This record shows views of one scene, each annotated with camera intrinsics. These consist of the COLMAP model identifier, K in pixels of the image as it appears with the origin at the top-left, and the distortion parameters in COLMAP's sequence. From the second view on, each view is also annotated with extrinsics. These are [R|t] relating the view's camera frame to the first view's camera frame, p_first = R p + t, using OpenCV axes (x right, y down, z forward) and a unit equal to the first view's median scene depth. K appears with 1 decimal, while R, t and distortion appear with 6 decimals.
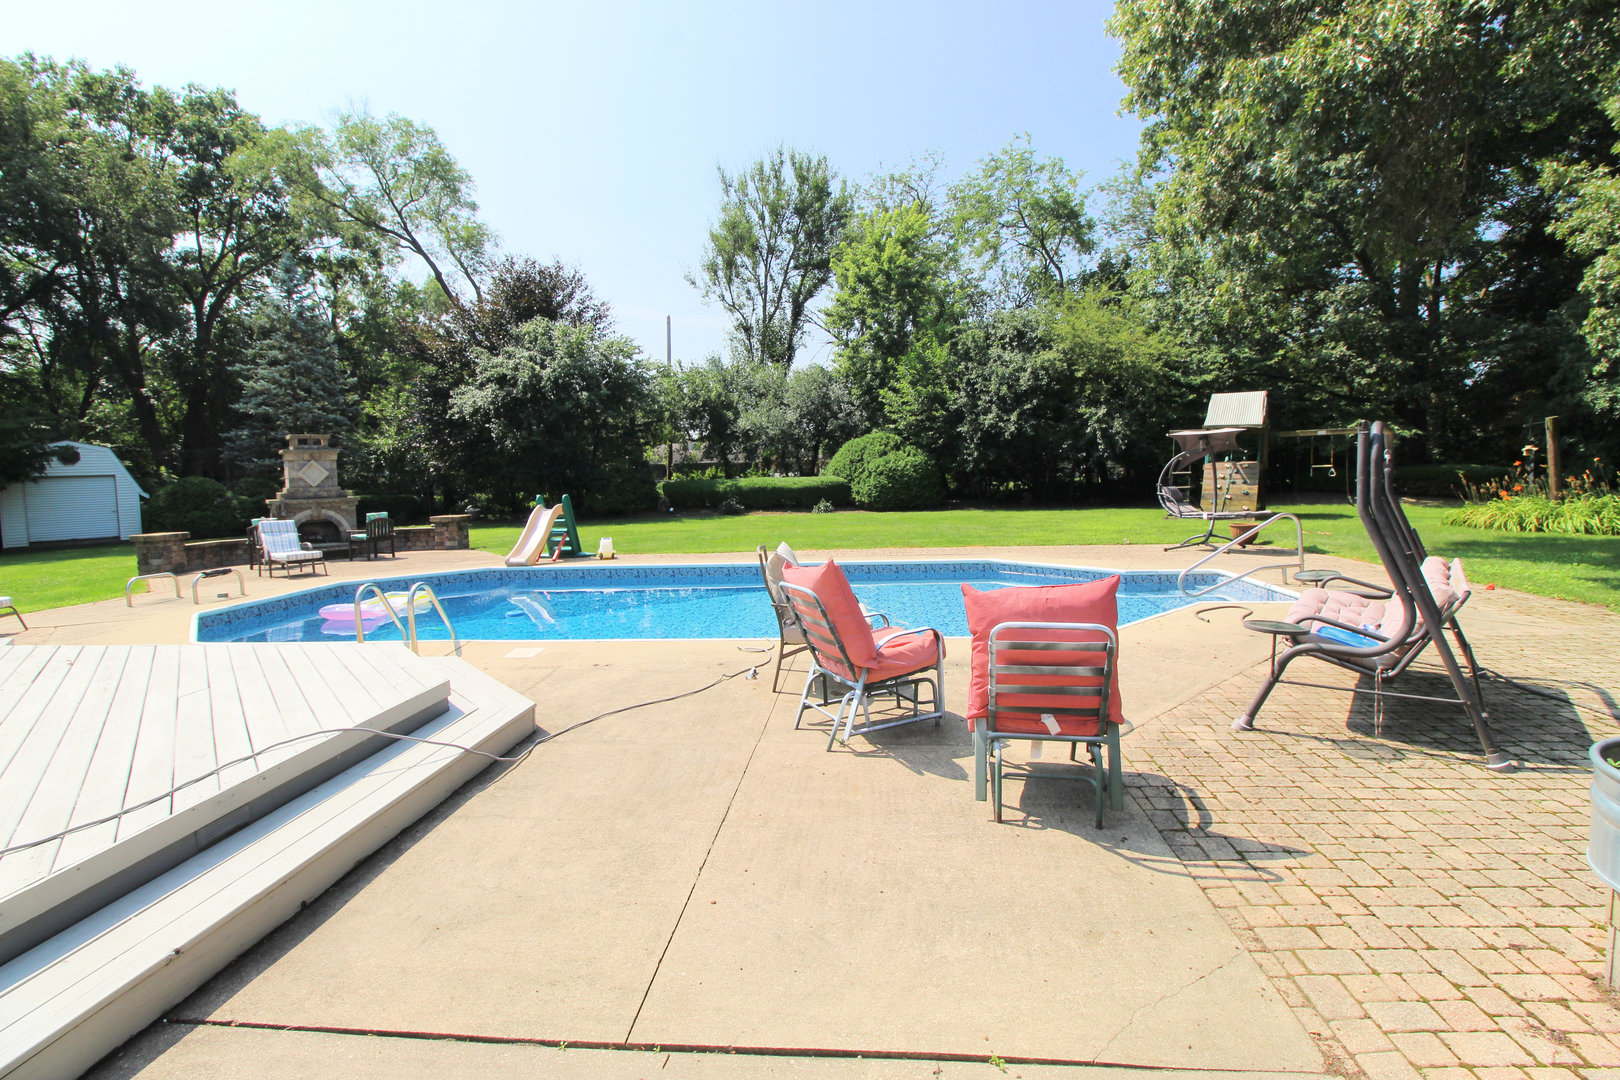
lens RADIAL K [[750.4, 0, 808.0], [0, 750.4, 525.0], [0, 0, 1]] dist [-0.000258, -0.011991]
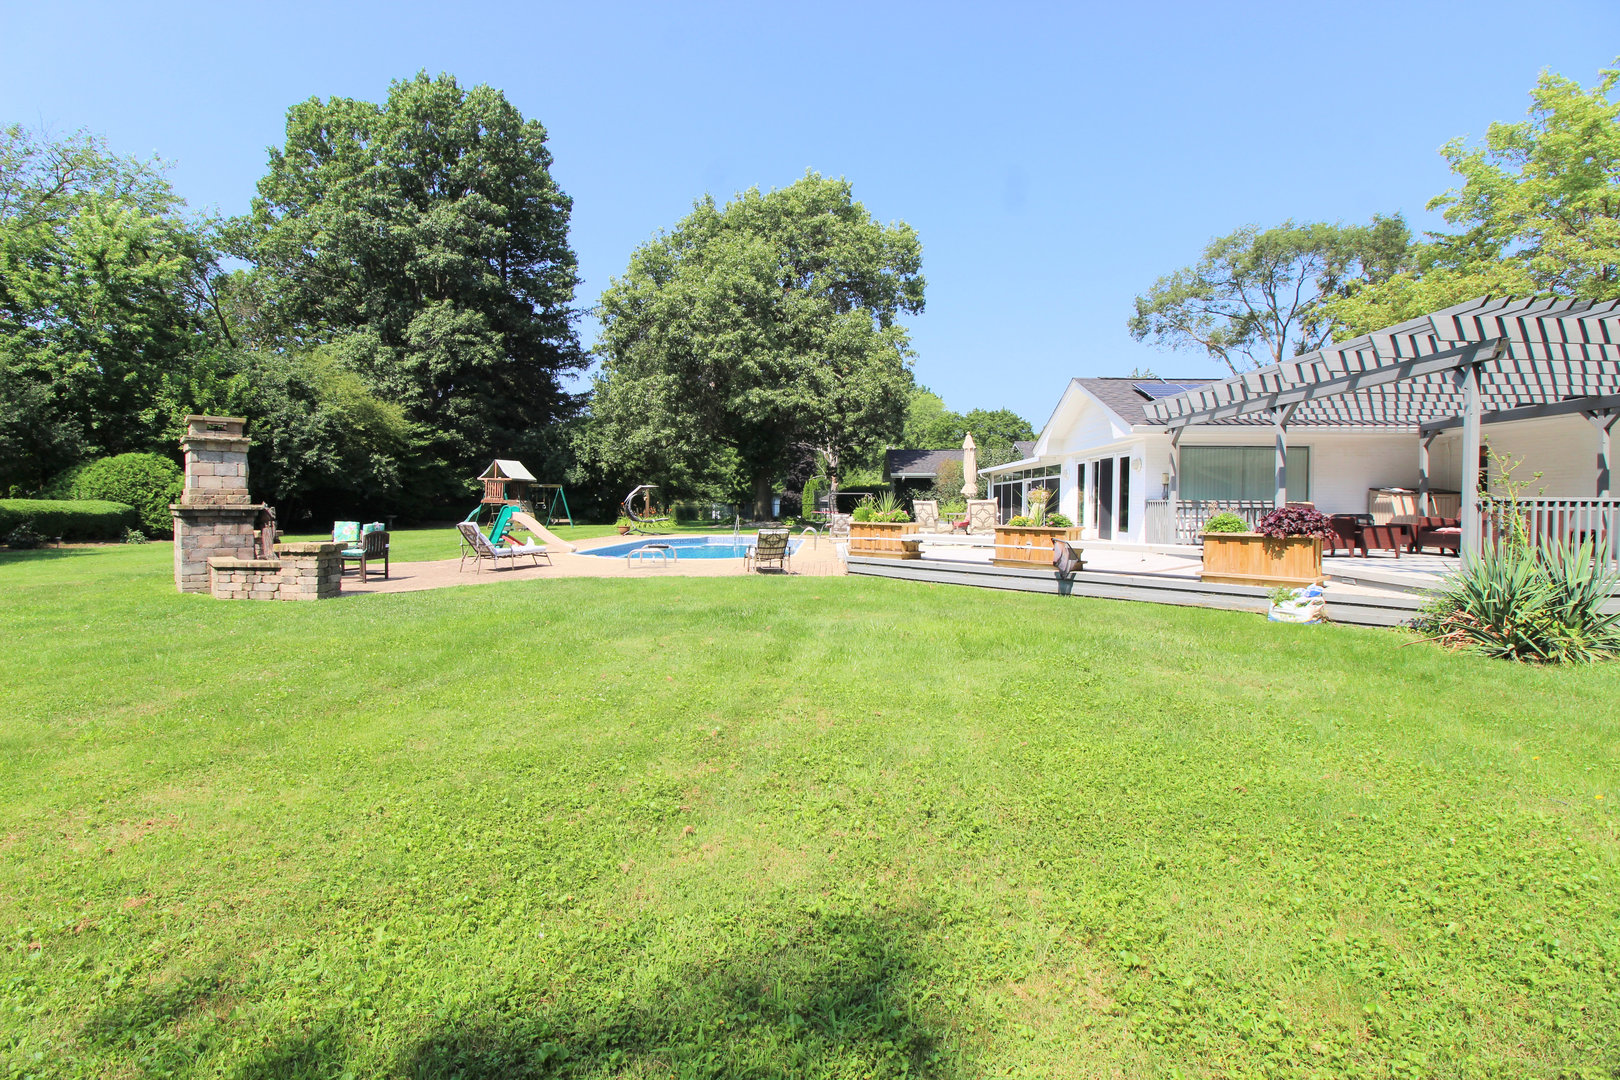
lens RADIAL K [[750.4, 0, 808.0], [0, 750.4, 525.0], [0, 0, 1]] dist [-0.000258, -0.011991]
pose [[-0.064605, 0.001479, 0.997910, -0.873731], [0.068633, 0.997638, 0.002965, 0.012669], [-0.995548, 0.068681, -0.064554, 0.296993]]
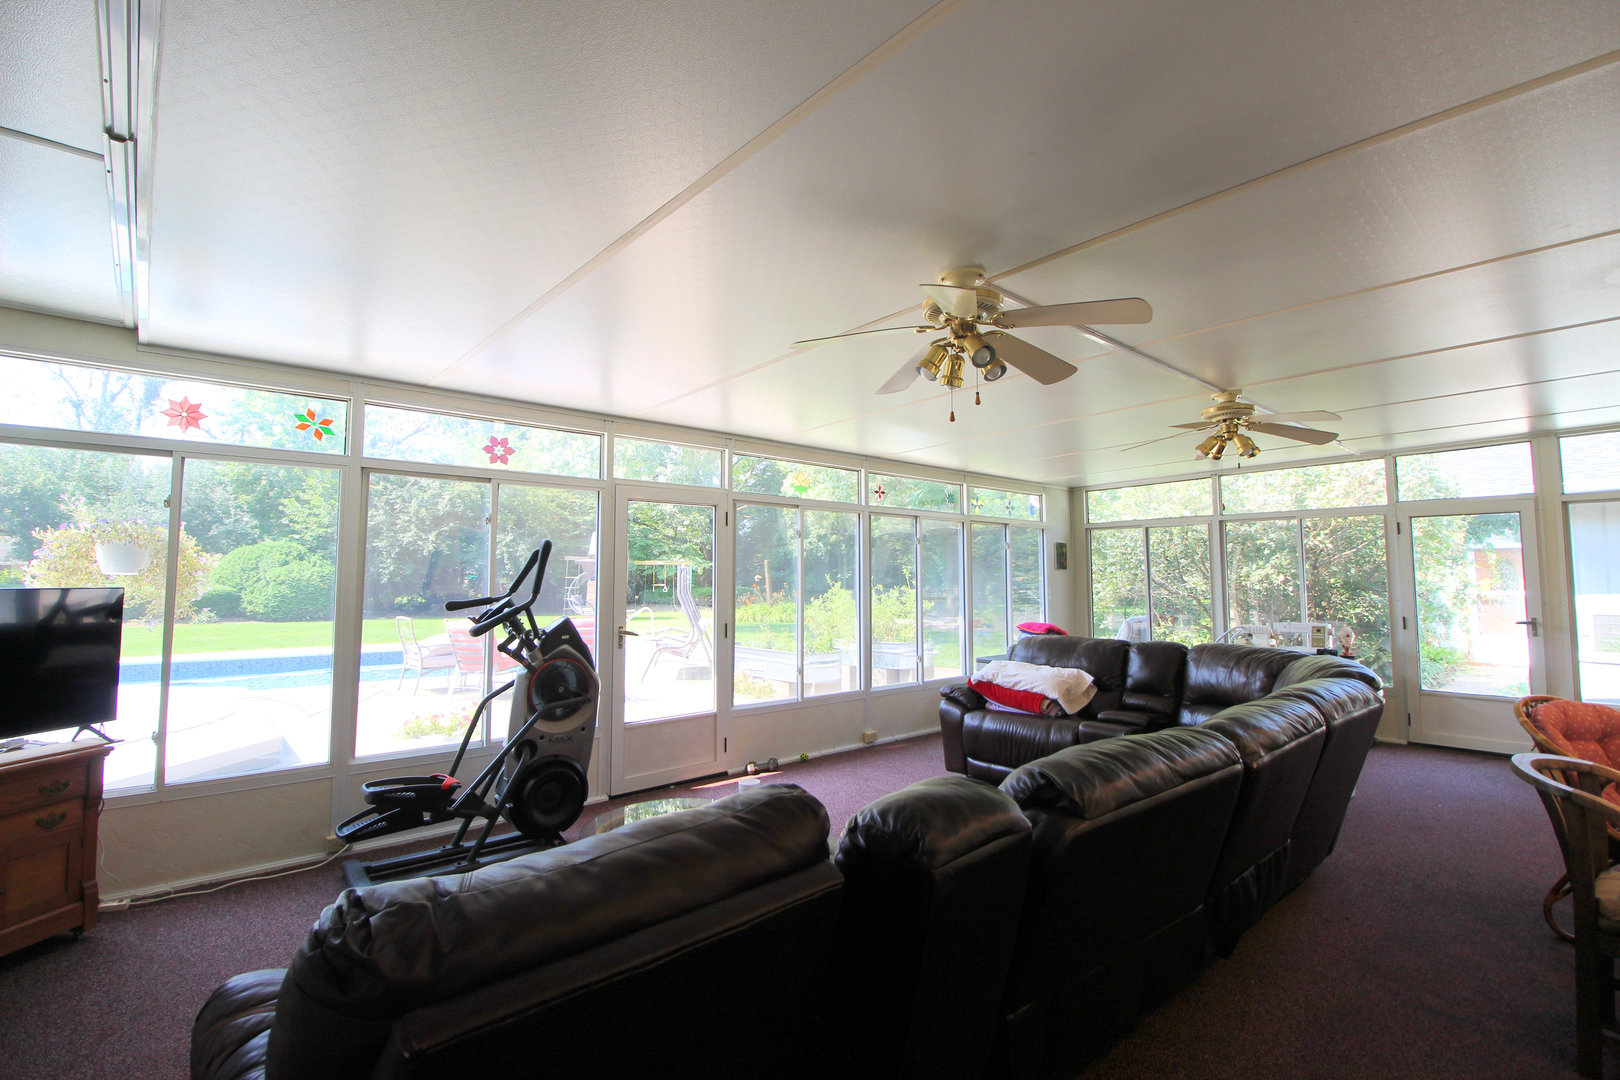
lens RADIAL K [[750.4, 0, 808.0], [0, 750.4, 525.0], [0, 0, 1]] dist [-0.000258, -0.011991]
pose [[0.695403, 0.081489, 0.713985, -0.129373], [0.031927, 0.989065, -0.143981, 0.019041], [-0.717910, 0.122920, 0.685197, -0.175535]]
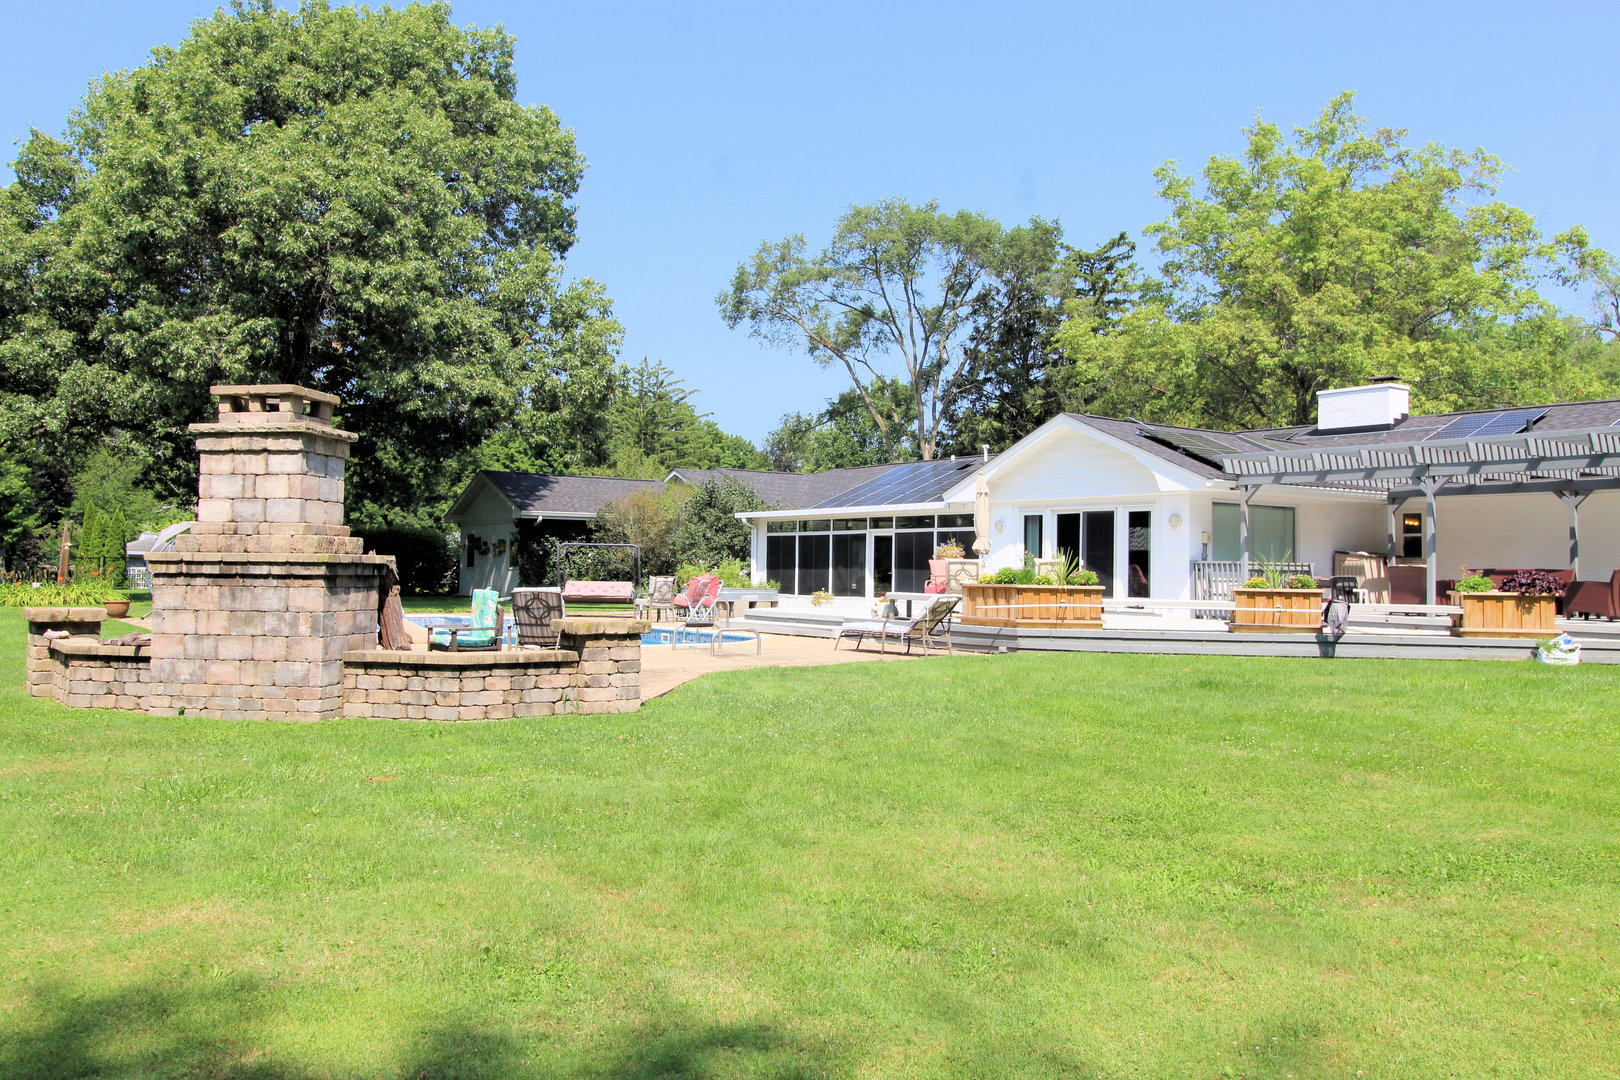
lens RADIAL K [[1296.8, 0, 810.0], [0, 1296.8, 540.0], [0, 0, 1]] dist [-0.001042, -0.001778]
pose [[-0.653088, 0.037883, 0.756334, -0.825347], [0.060287, 0.998179, 0.002061, -0.016367], [-0.754878, 0.046943, -0.654183, 0.743491]]
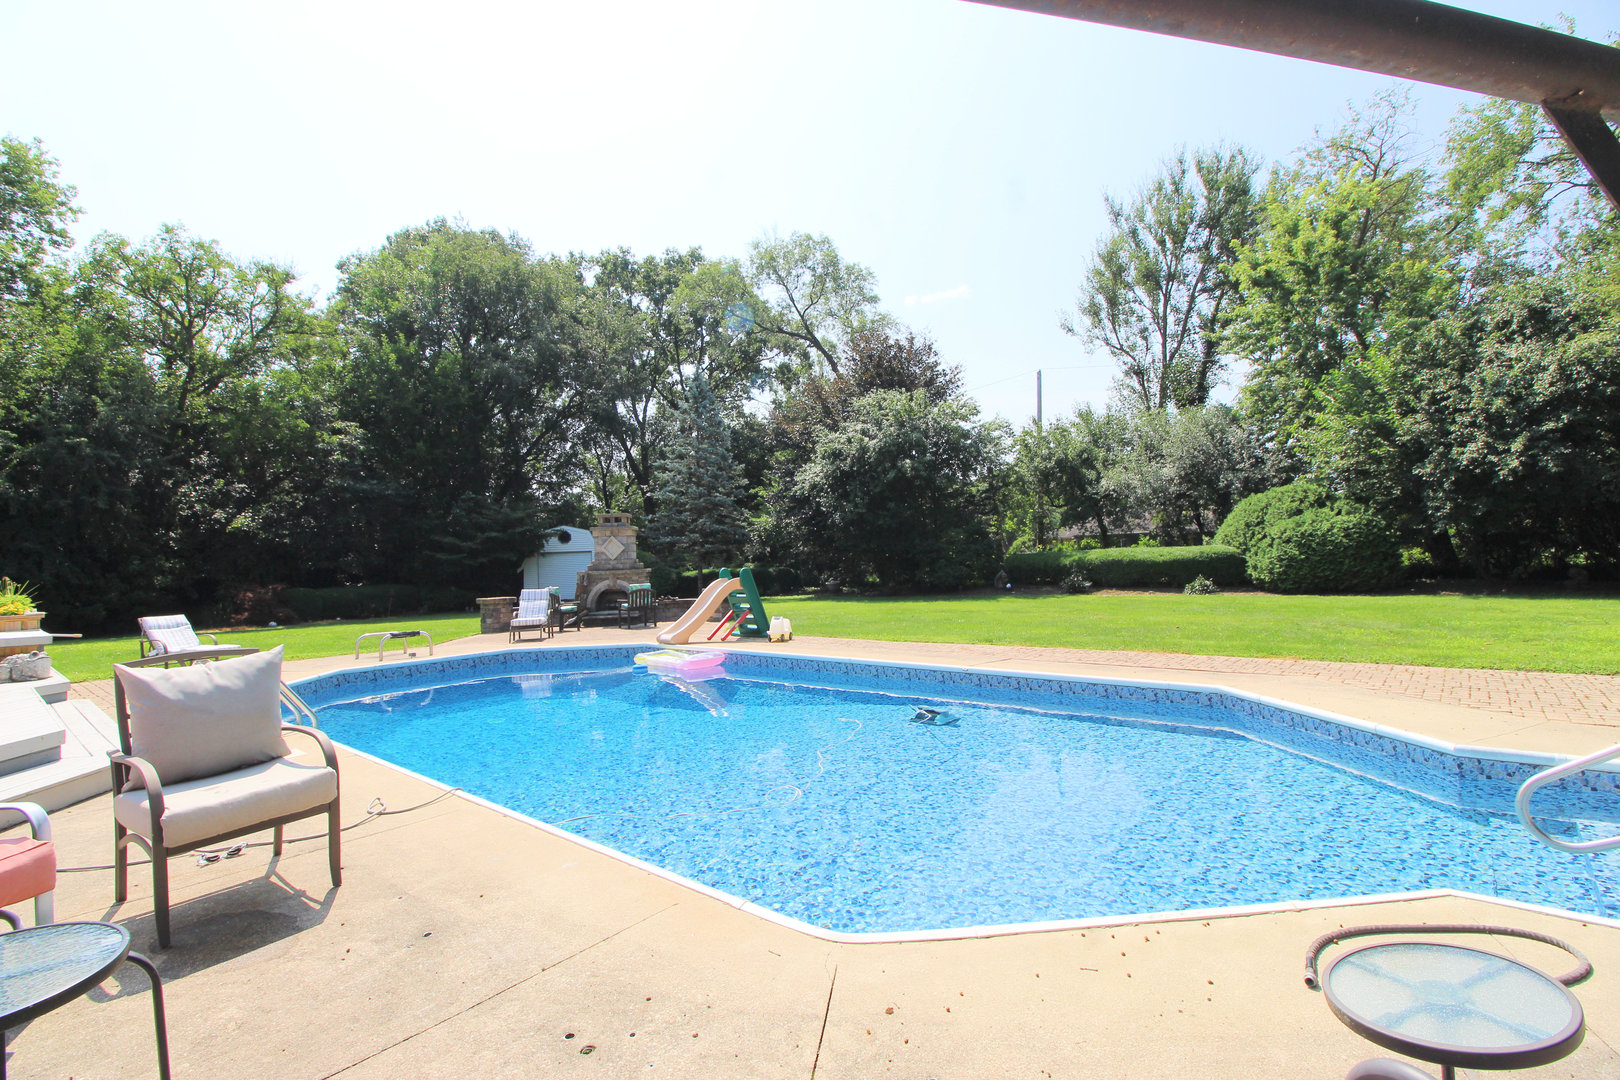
lens RADIAL K [[750.4, 0, 808.0], [0, 750.4, 525.0], [0, 0, 1]] dist [-0.000258, -0.011991]
pose [[0.805073, -0.028248, -0.592503, 0.151372], [-0.029552, 0.995715, -0.087627, -0.007752], [0.592439, 0.088056, 0.800788, 0.160559]]
